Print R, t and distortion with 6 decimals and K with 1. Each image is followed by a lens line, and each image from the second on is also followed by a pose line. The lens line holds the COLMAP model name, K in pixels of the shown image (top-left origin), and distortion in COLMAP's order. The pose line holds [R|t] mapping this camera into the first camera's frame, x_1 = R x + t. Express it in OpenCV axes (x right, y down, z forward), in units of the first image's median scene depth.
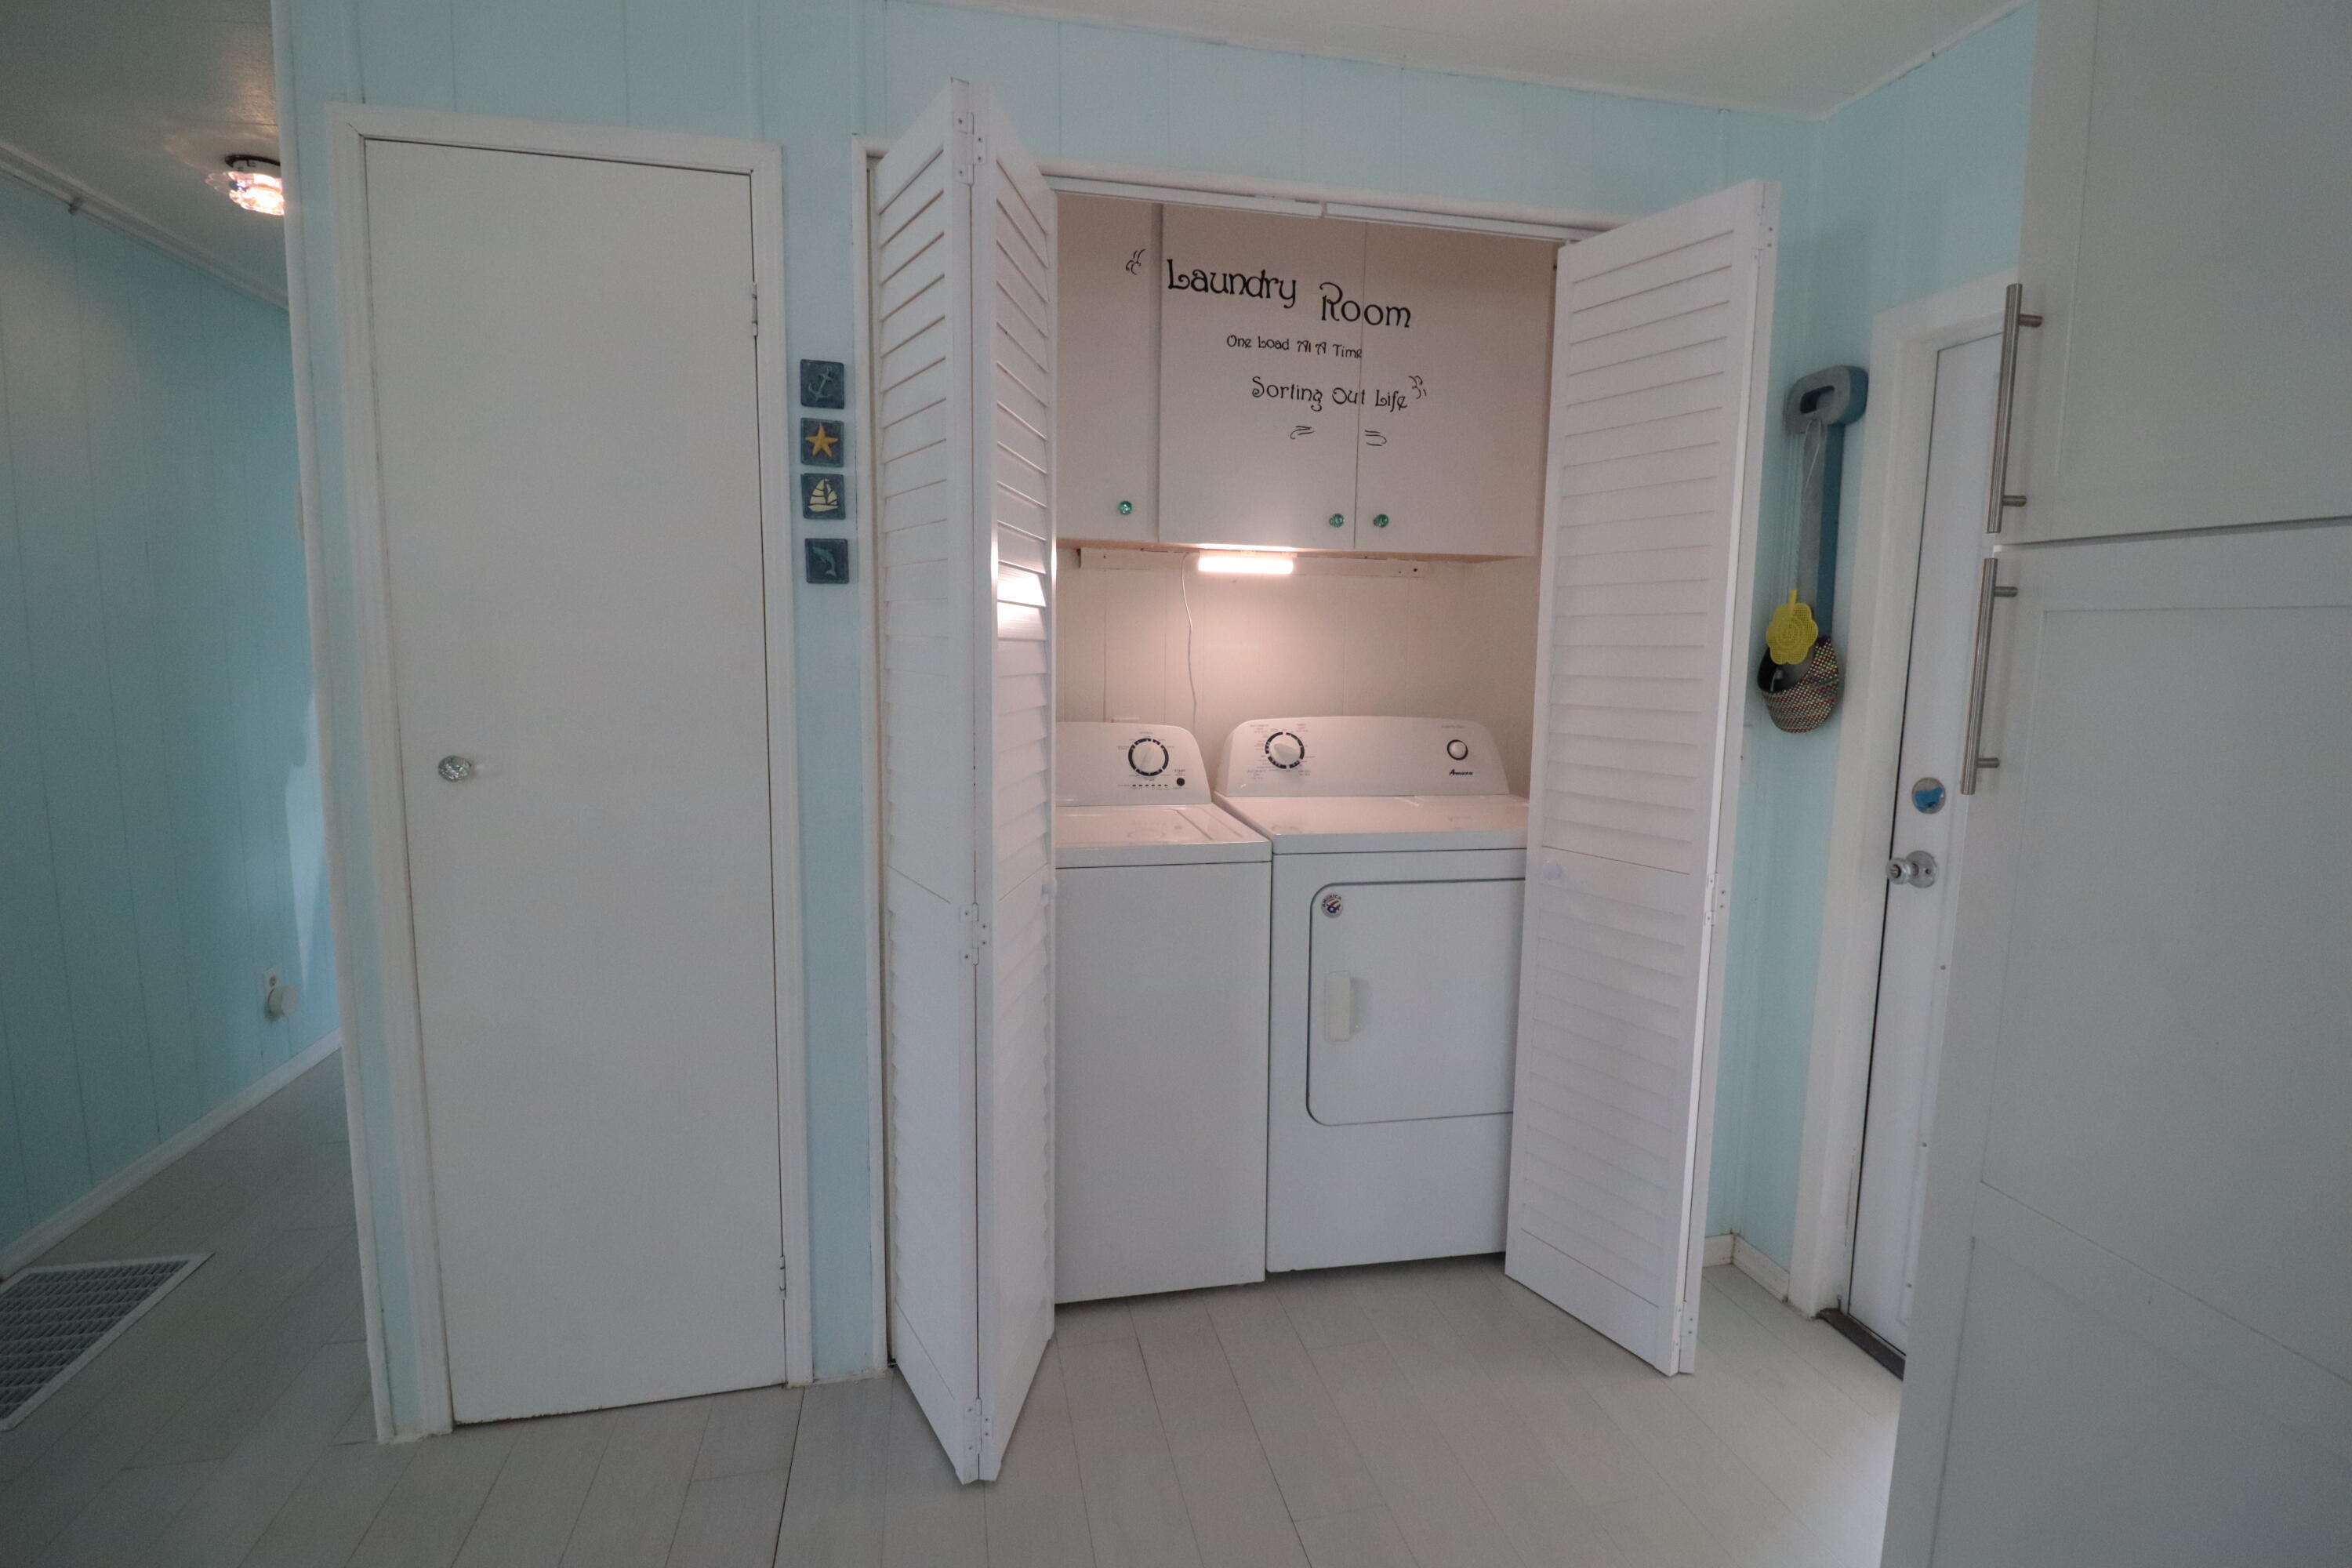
lens RADIAL K [[1086.3, 0, 1176.9], [0, 1086.3, 779.9], [0, 0, 1]] dist [-0.009289, -0.006005]
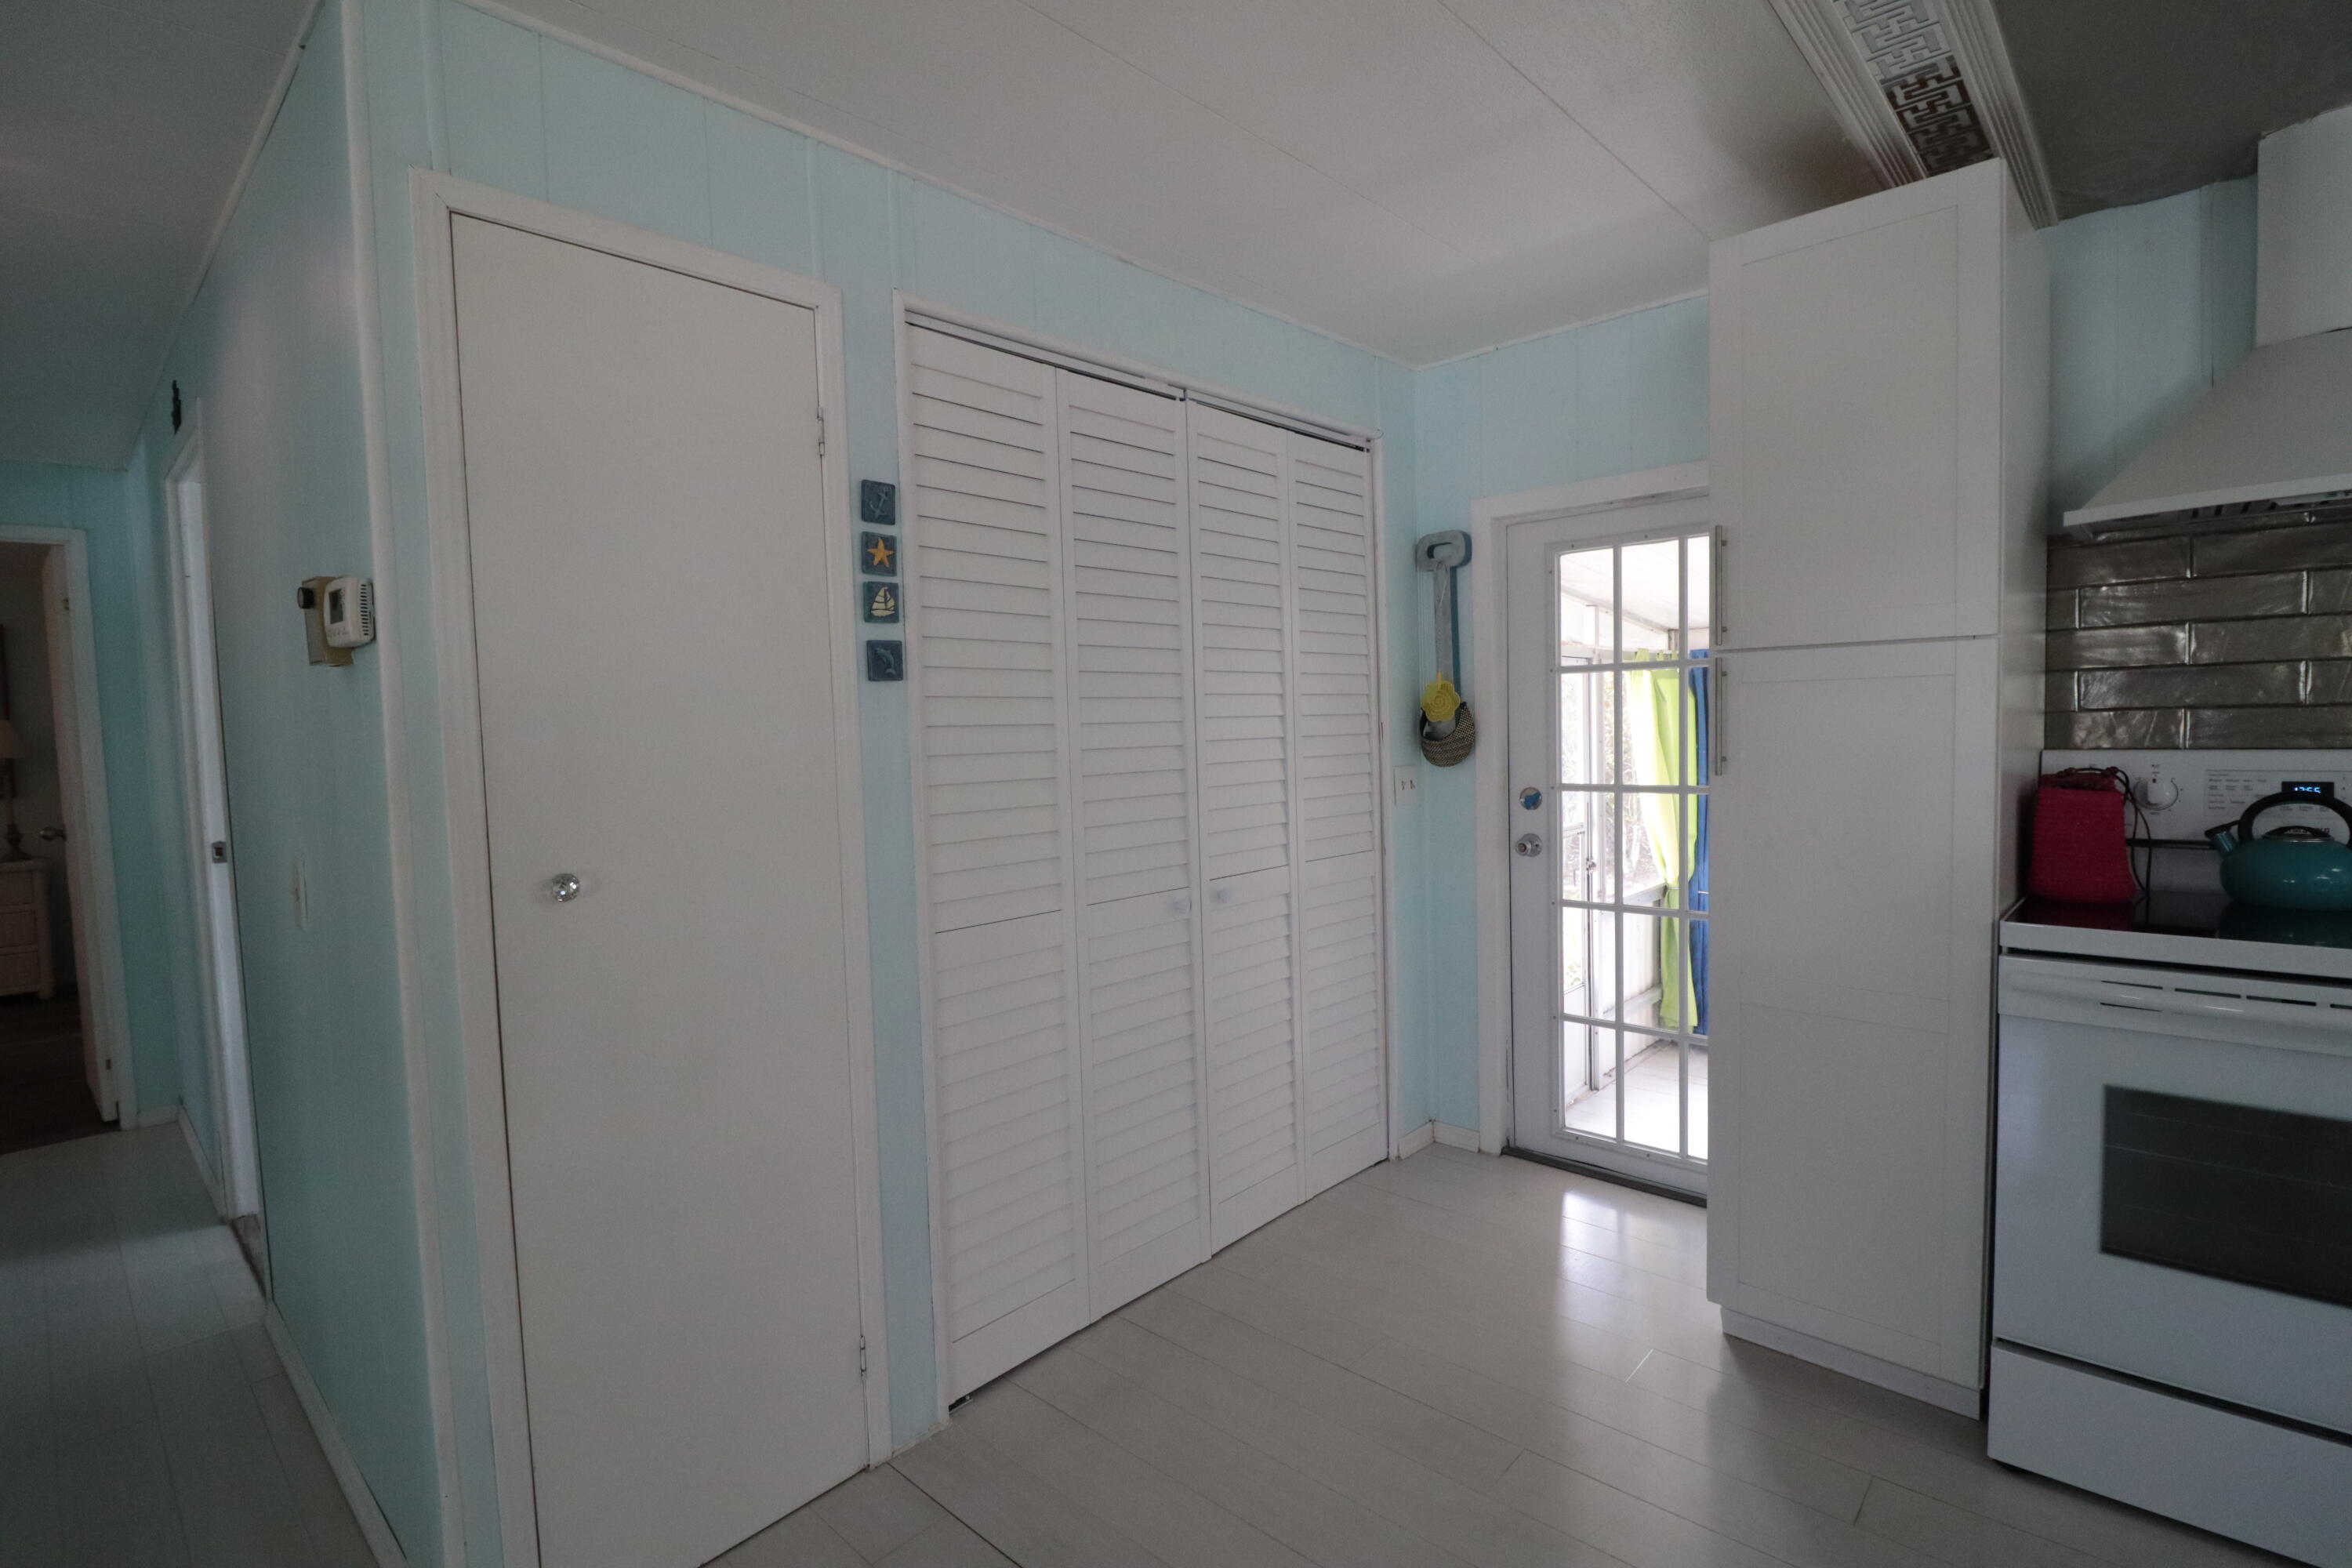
lens RADIAL K [[1086.3, 0, 1191.6], [0, 1086.3, 786.8], [0, 0, 1]] dist [-0.009289, -0.006005]
pose [[0.825859, -0.073128, 0.559114, -0.694185], [0.111796, 0.993106, -0.035241, -0.002410], [-0.552683, 0.091611, 0.828341, -0.066055]]
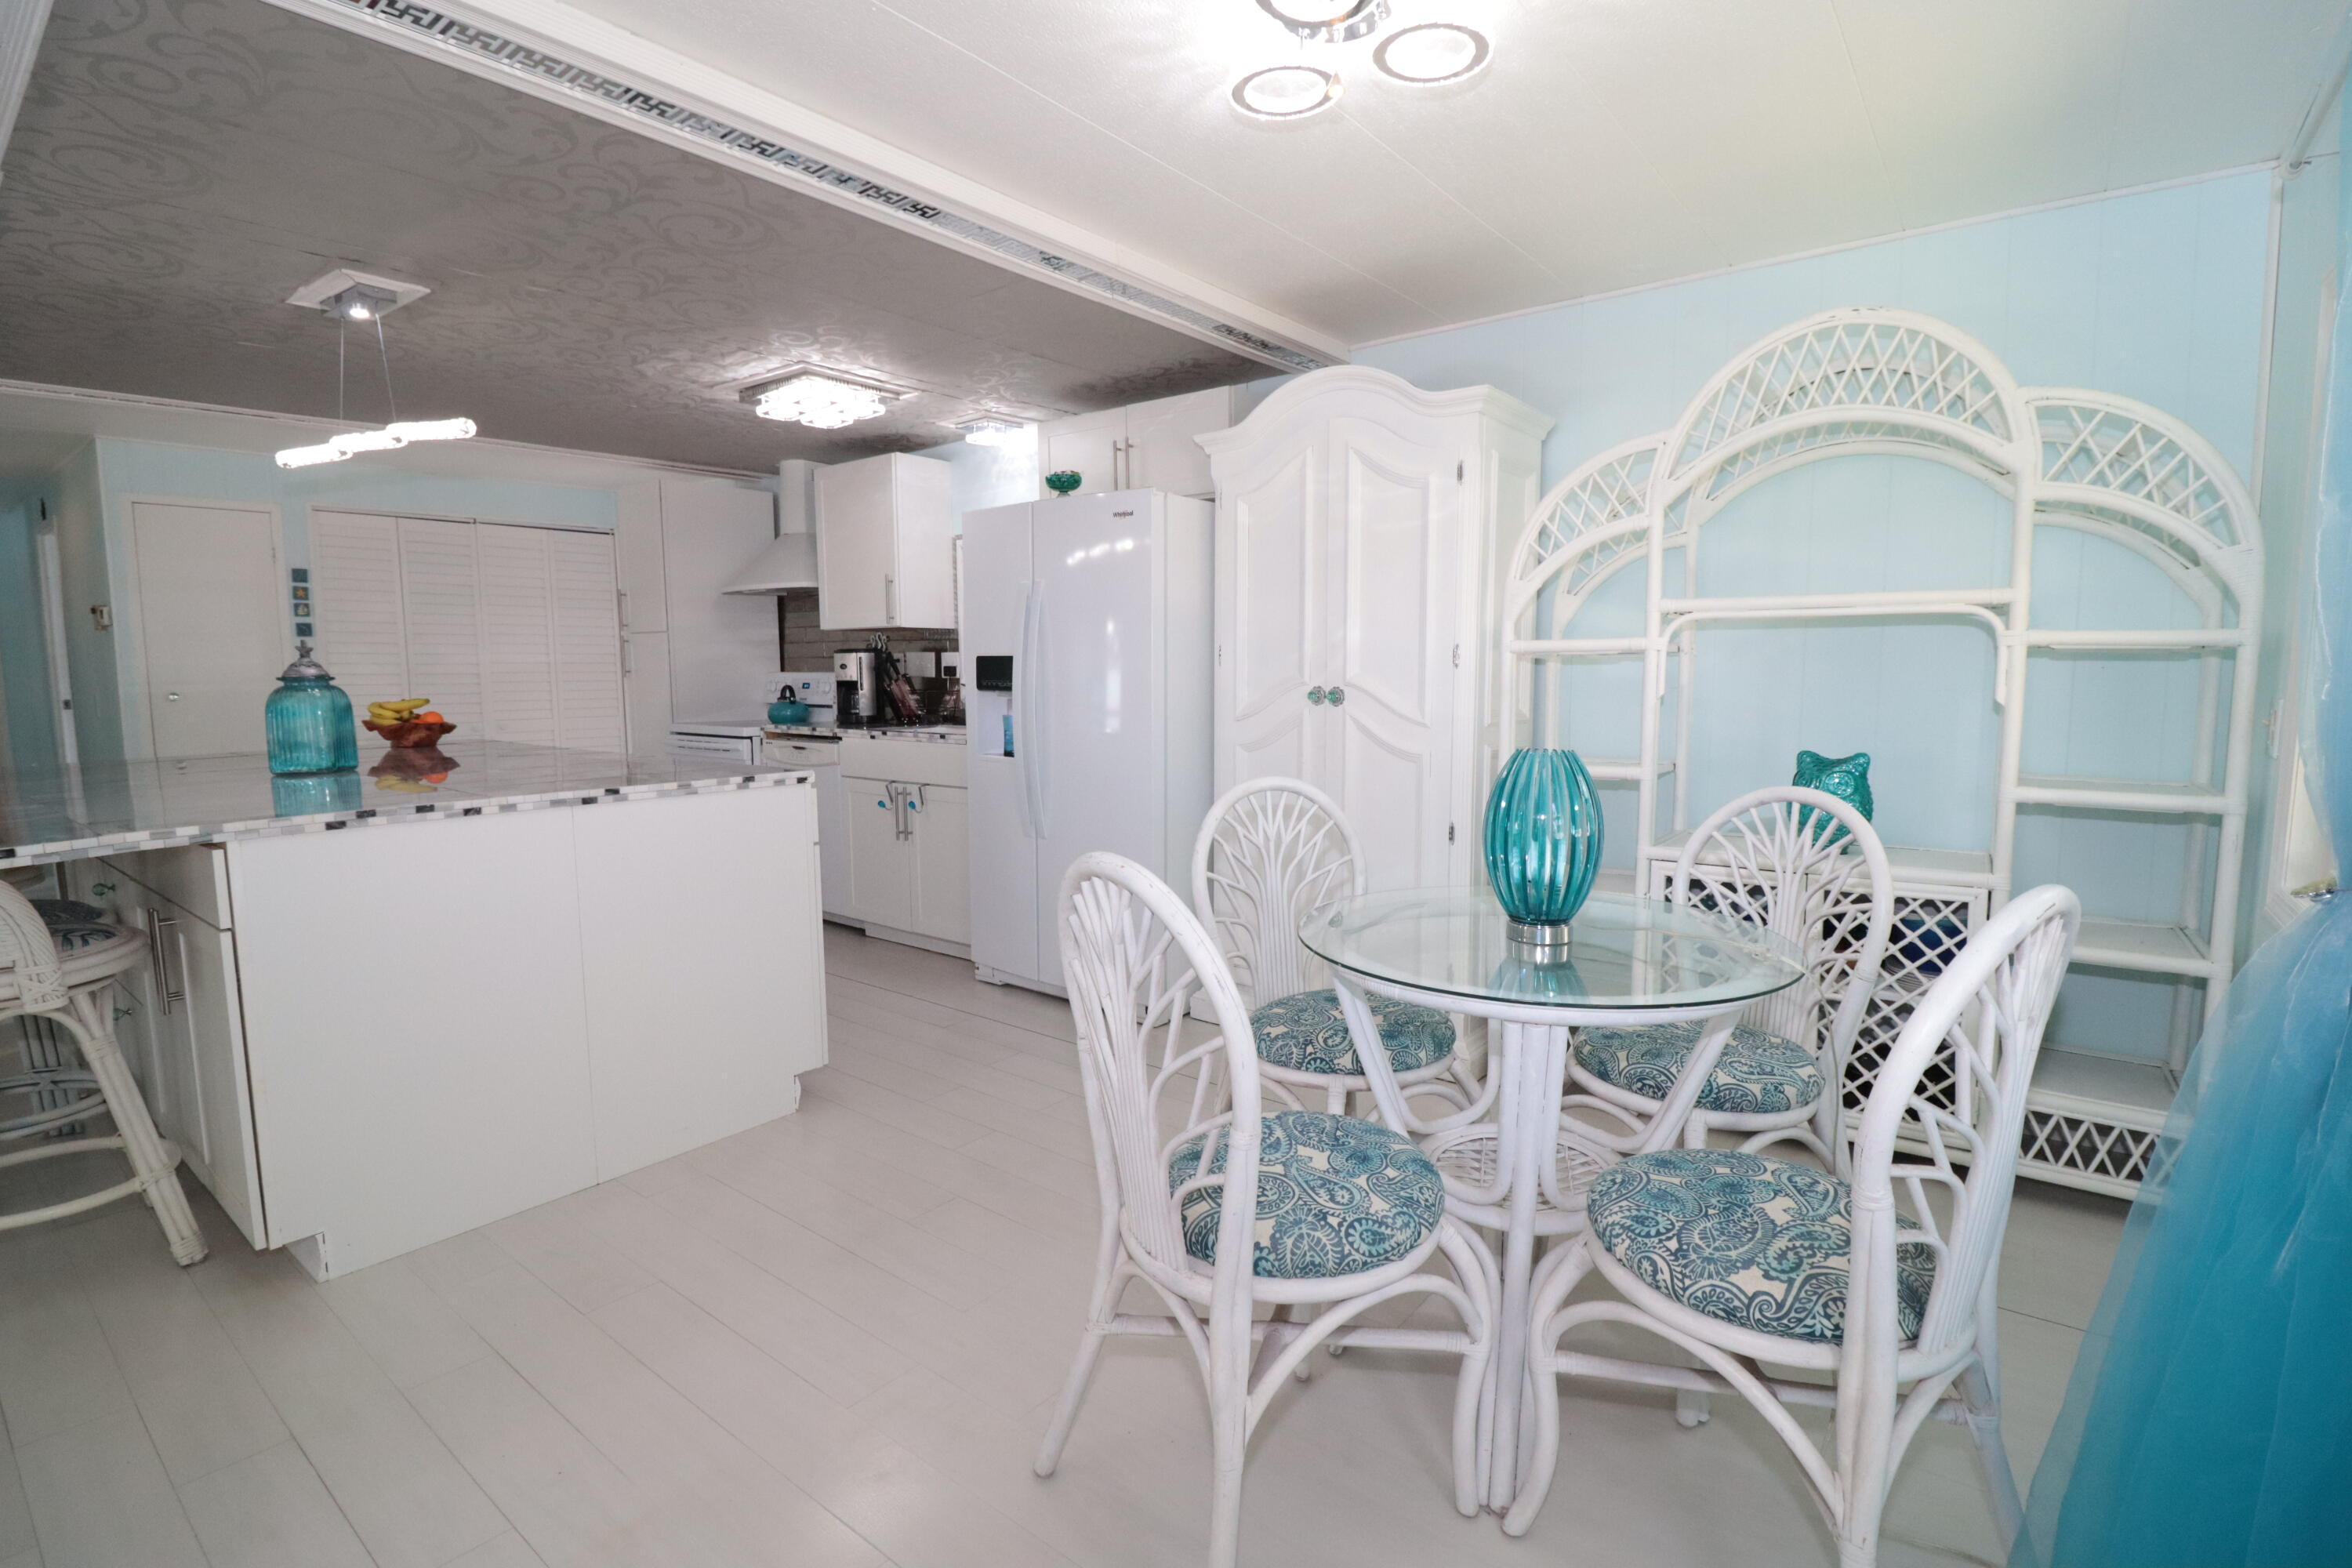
lens RADIAL K [[1086.3, 0, 1181.4], [0, 1086.3, 783.4], [0, 0, 1]] dist [-0.009289, -0.006005]
pose [[0.784607, -0.083258, 0.614378, -0.283997], [0.096285, 0.995282, 0.011913, 0.463709], [-0.612471, 0.049809, 0.788922, -3.089916]]
